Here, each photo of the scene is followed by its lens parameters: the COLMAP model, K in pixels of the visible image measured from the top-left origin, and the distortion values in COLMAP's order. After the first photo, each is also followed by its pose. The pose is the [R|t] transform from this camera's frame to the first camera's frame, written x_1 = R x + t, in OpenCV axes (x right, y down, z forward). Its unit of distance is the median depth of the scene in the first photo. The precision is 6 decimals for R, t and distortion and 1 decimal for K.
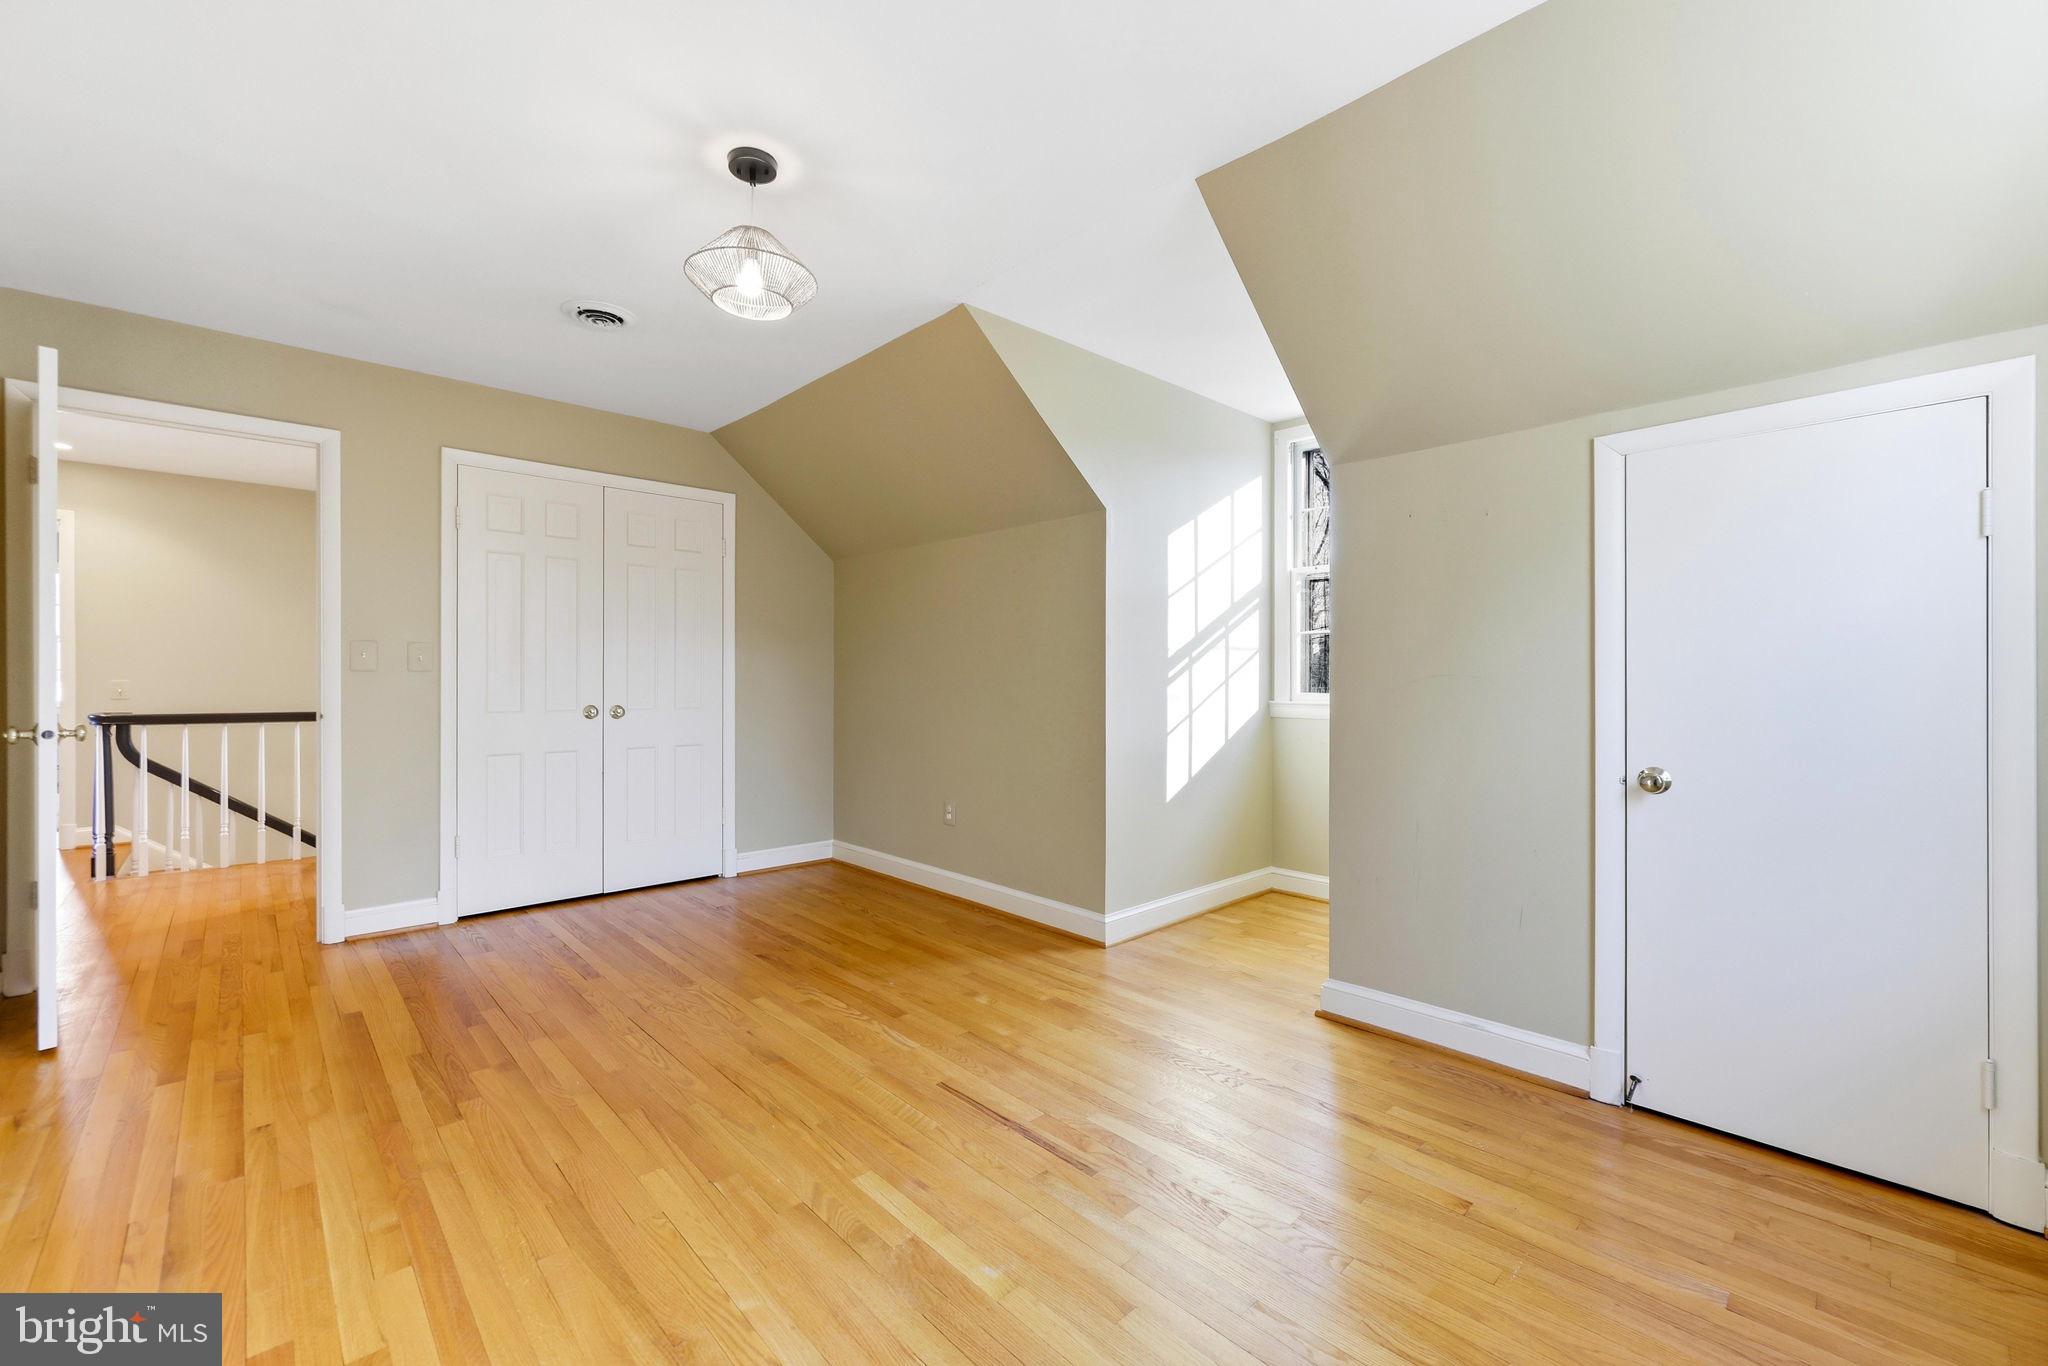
lens RADIAL K [[826.9, 0, 1021.3], [0, 826.9, 679.0], [0, 0, 1]] dist [0.000623, 0.000096]
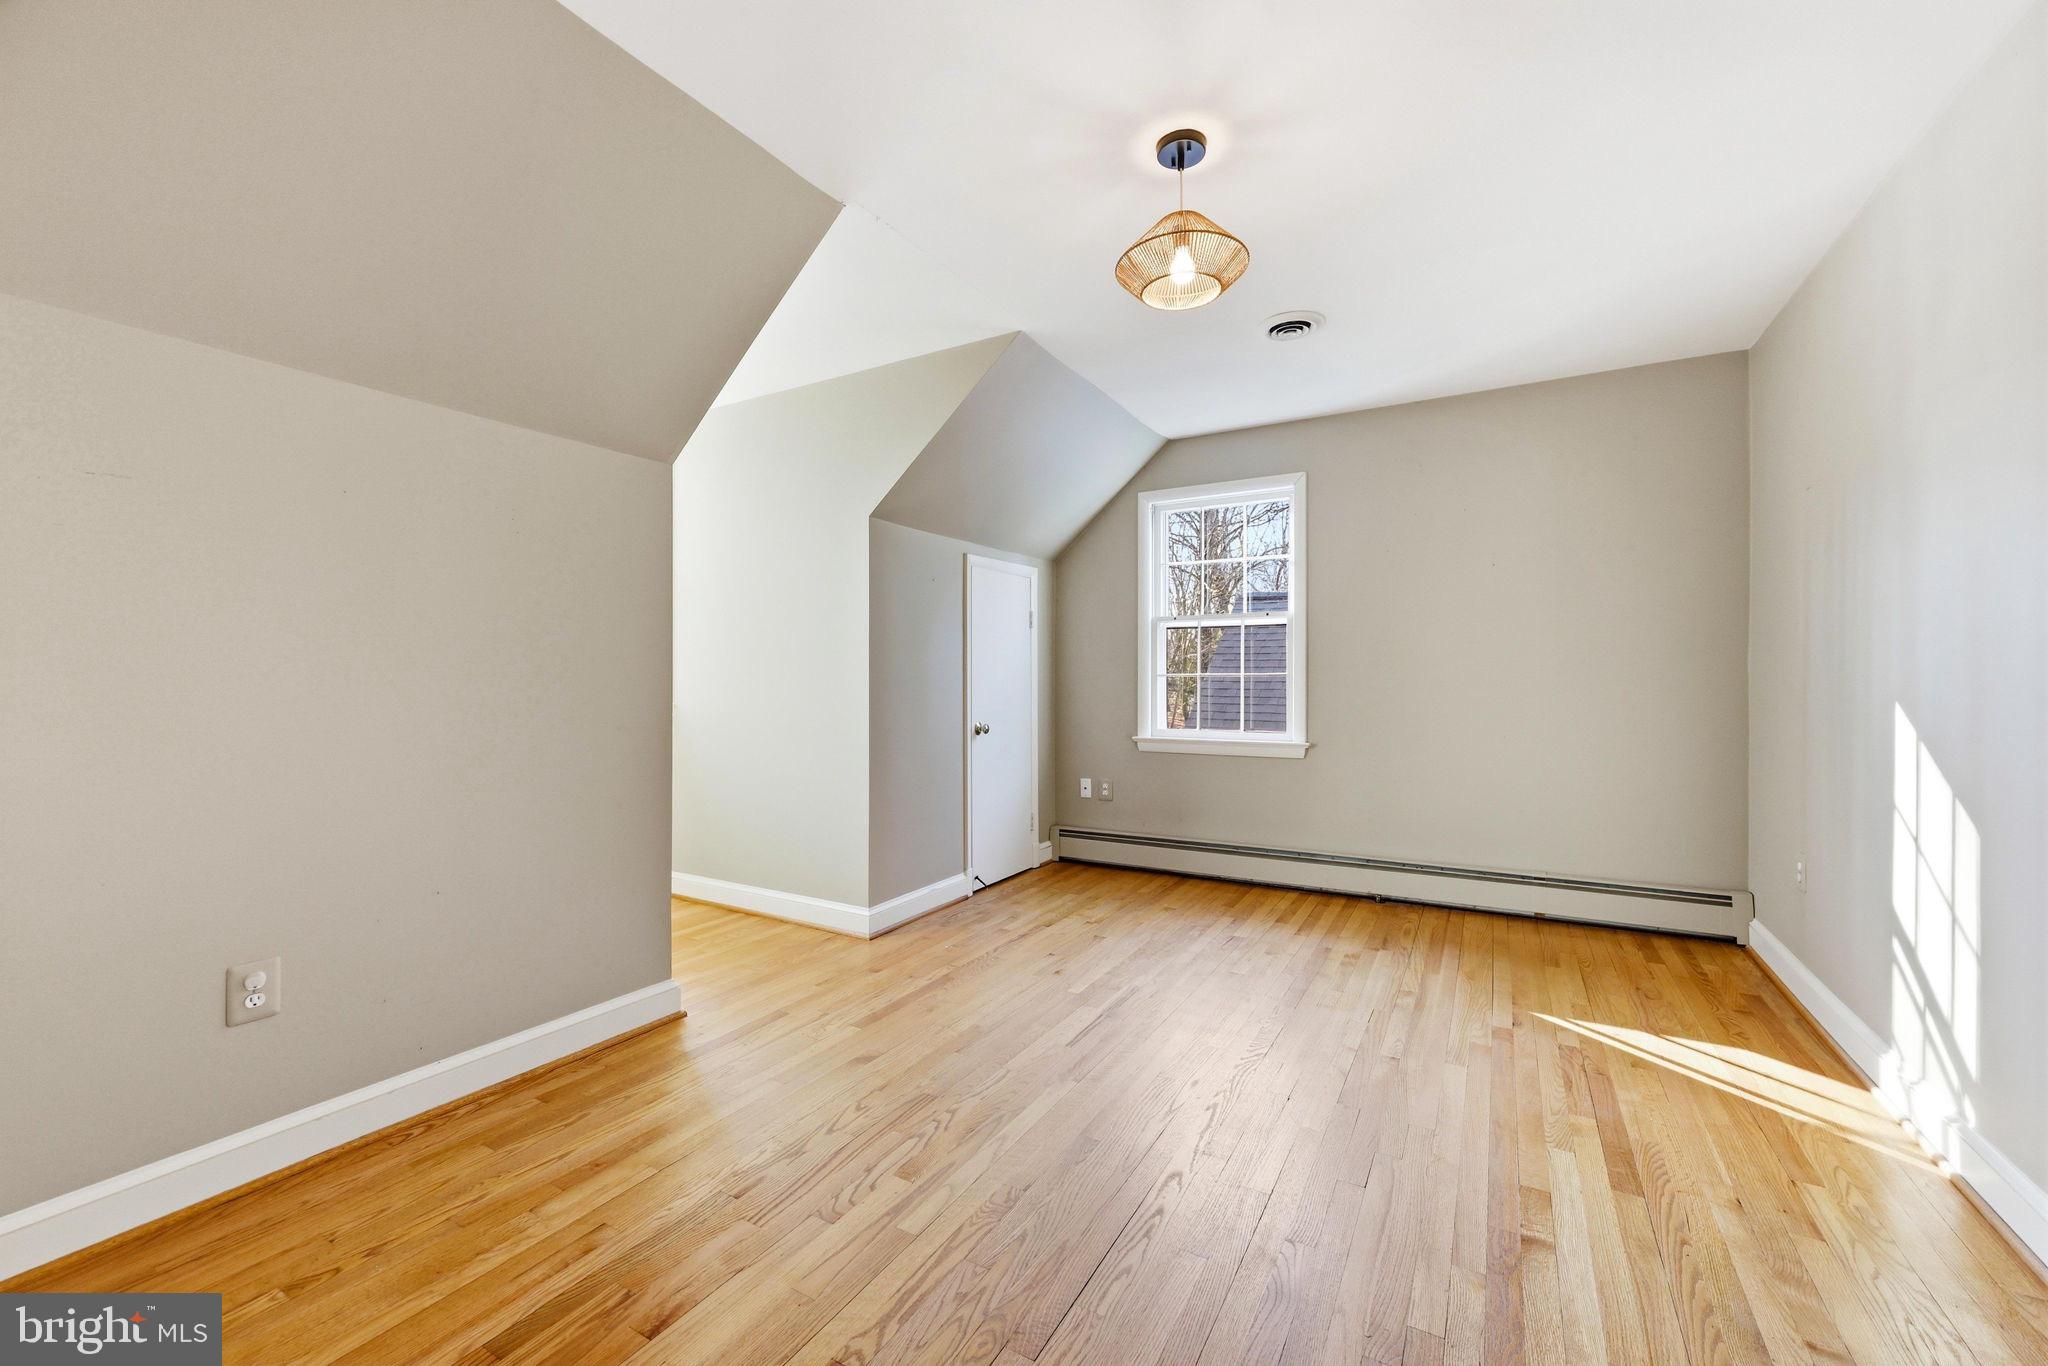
lens RADIAL K [[826.9, 0, 1021.3], [0, 826.9, 679.0], [0, 0, 1]] dist [0.000623, 0.000096]
pose [[-0.290049, 0.001417, 0.957011, -1.185699], [-0.000759, 0.999998, -0.001711, 0.002907], [-0.957011, -0.001223, -0.290047, 1.442849]]
